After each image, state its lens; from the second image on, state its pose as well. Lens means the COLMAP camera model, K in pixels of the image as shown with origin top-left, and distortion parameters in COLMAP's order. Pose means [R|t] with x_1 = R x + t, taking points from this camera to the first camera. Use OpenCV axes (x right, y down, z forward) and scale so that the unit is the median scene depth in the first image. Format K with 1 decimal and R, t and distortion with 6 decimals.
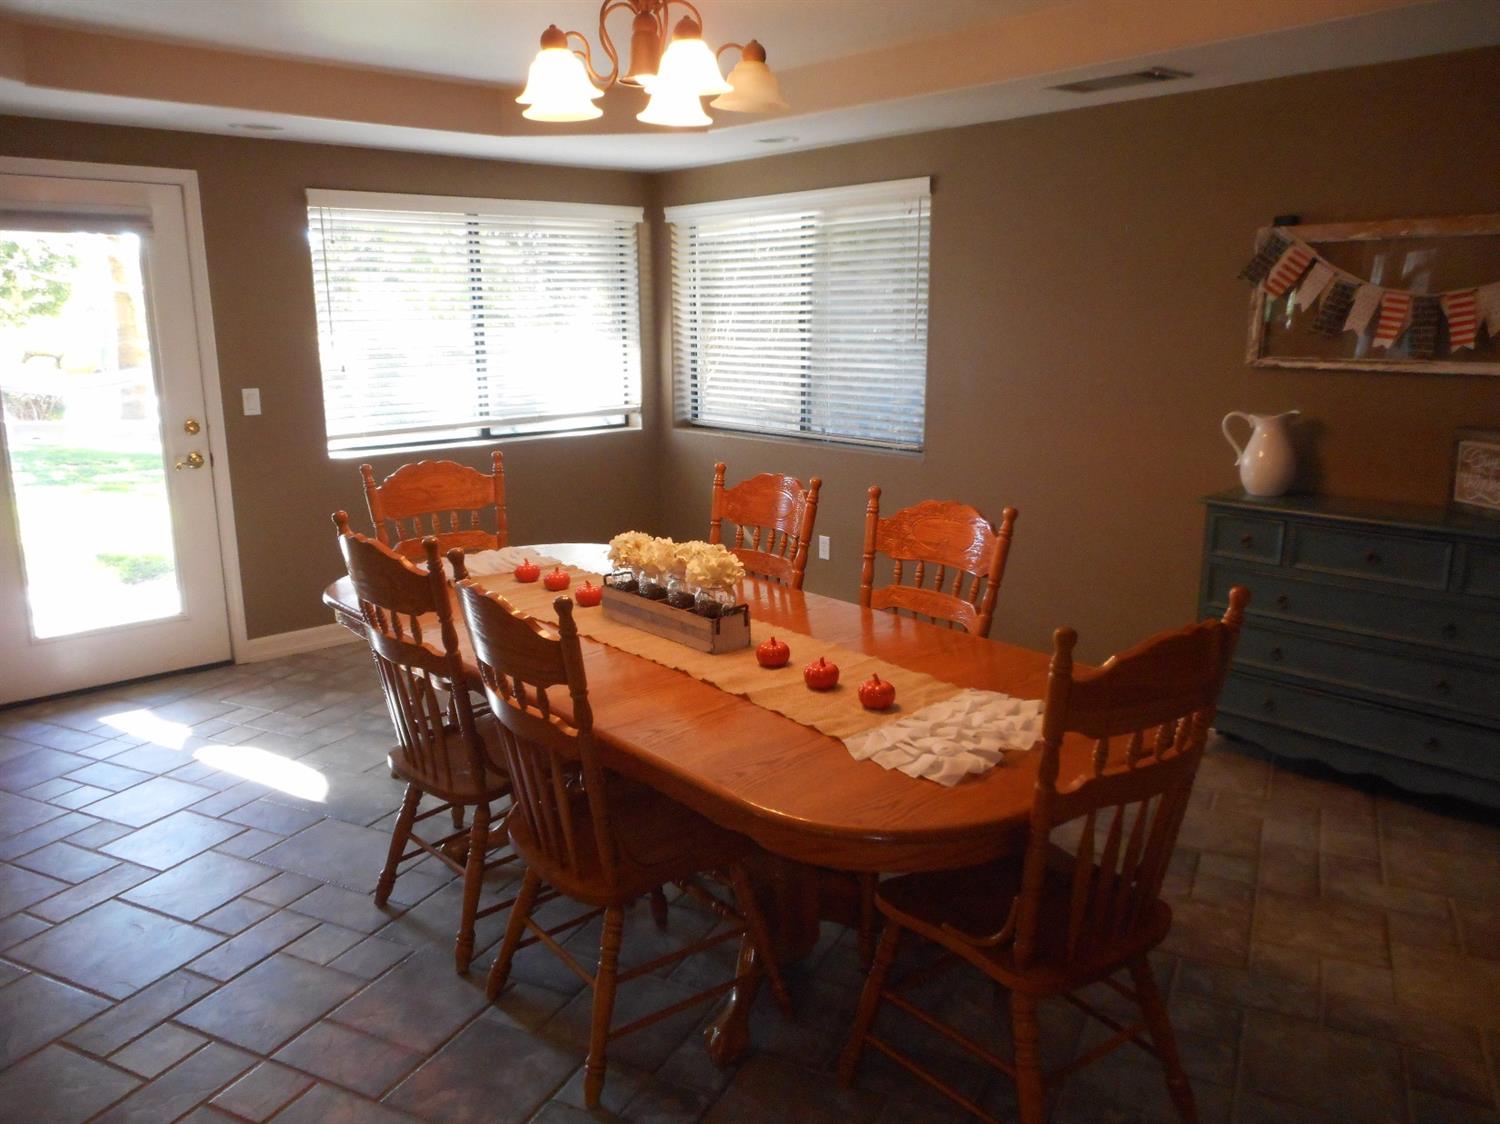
lens RADIAL K [[1137.1, 0, 747.7], [0, 1137.1, 558.2], [0, 0, 1]] dist [0.012734, -0.001526]
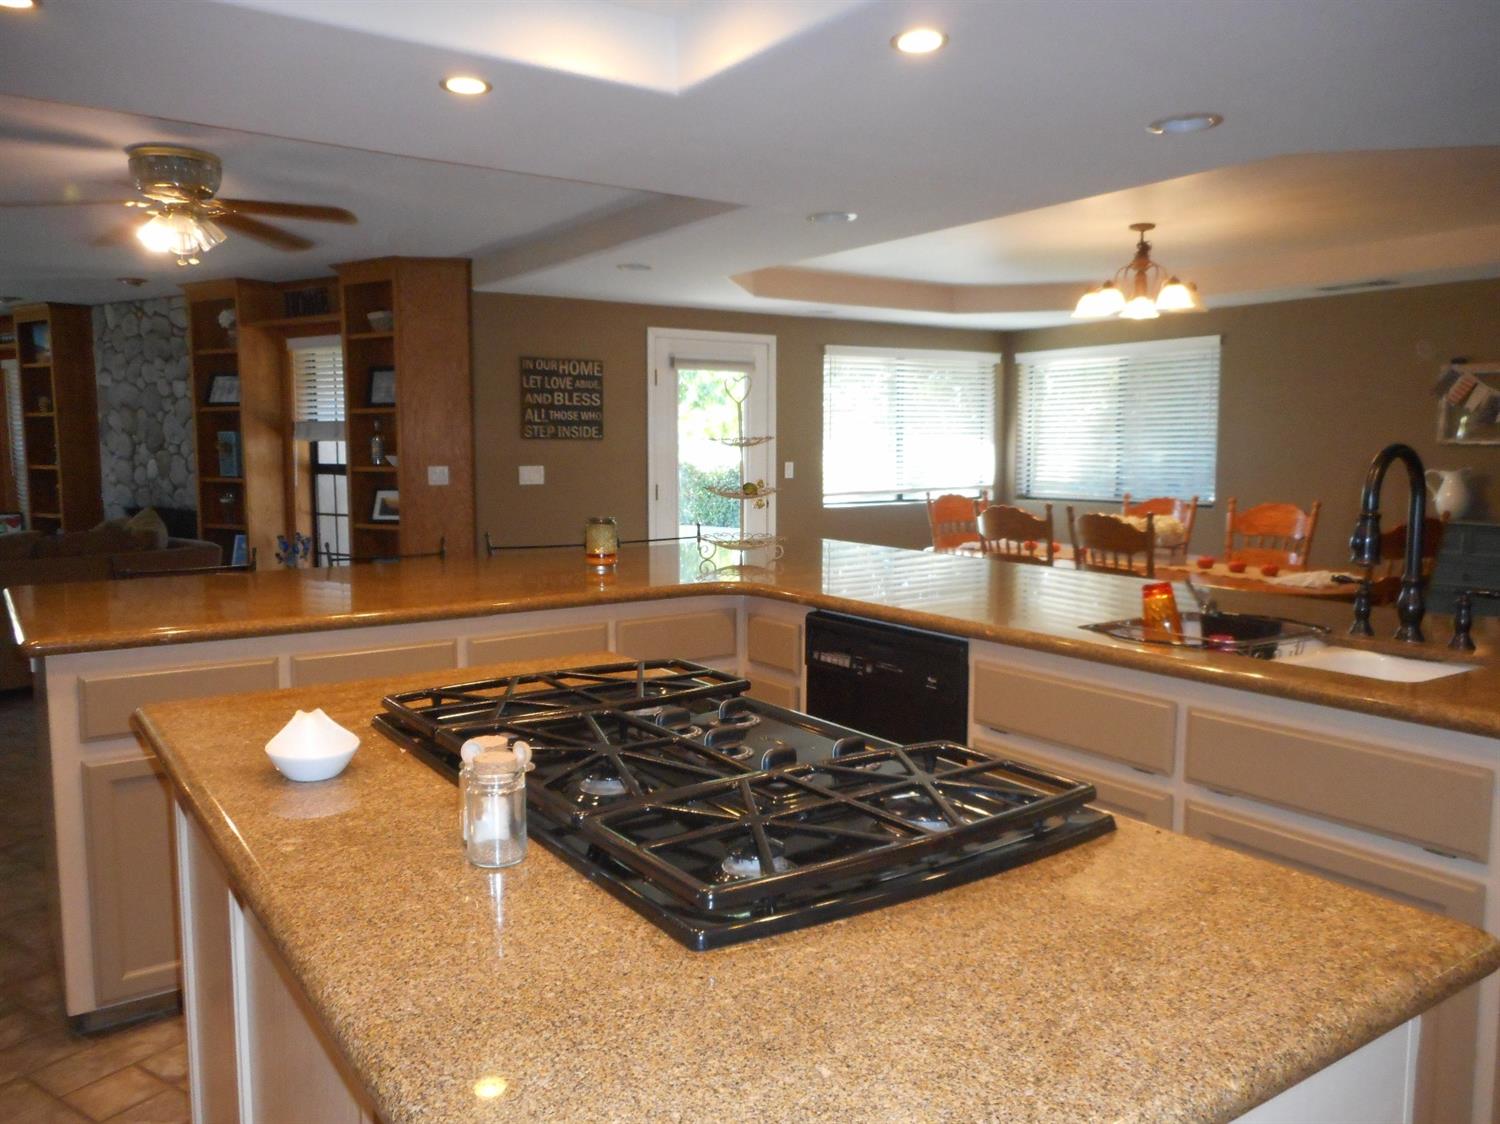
lens RADIAL K [[1137.1, 0, 742.4], [0, 1137.1, 553.7], [0, 0, 1]] dist [0.012734, -0.001526]
pose [[0.992217, 0.017087, -0.123343, -0.316873], [-0.031650, 0.992616, -0.117096, 0.189677], [0.120432, 0.120088, 0.985431, -0.658606]]
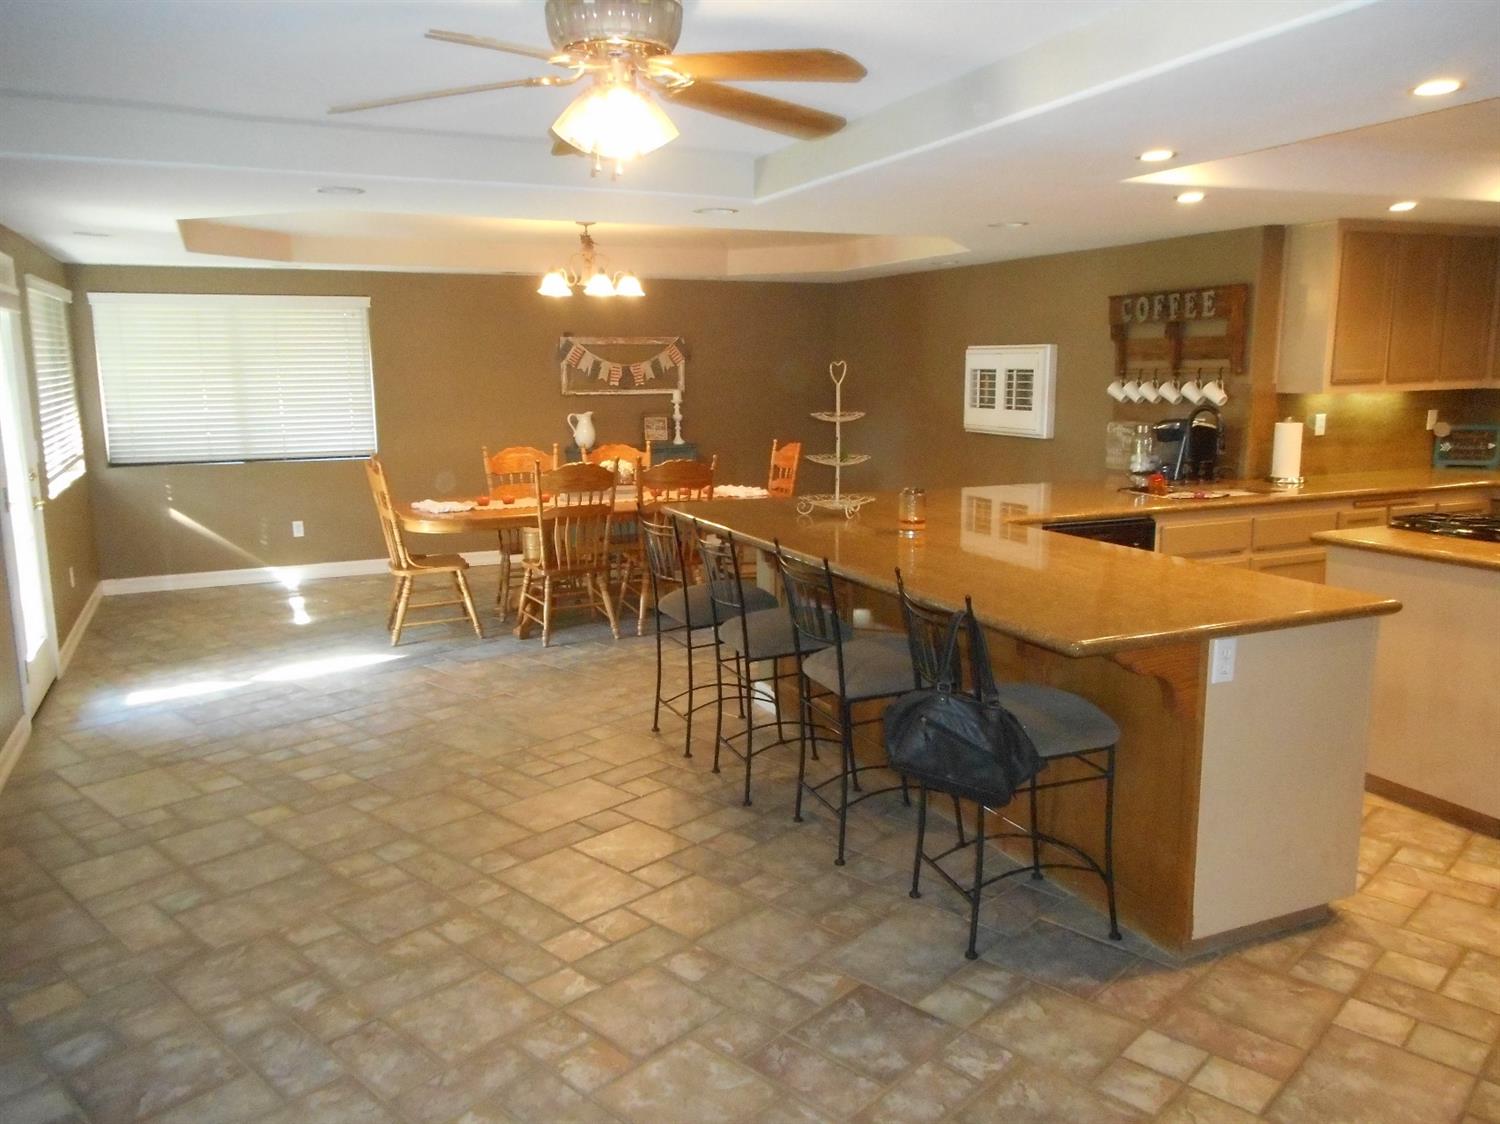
lens RADIAL K [[1137.1, 0, 747.1], [0, 1137.1, 558.3], [0, 0, 1]] dist [0.012734, -0.001526]
pose [[0.283620, -0.156733, 0.946042, -1.439482], [0.212163, 0.972359, 0.097488, 0.008910], [-0.935172, 0.173066, 0.309033, -0.015465]]
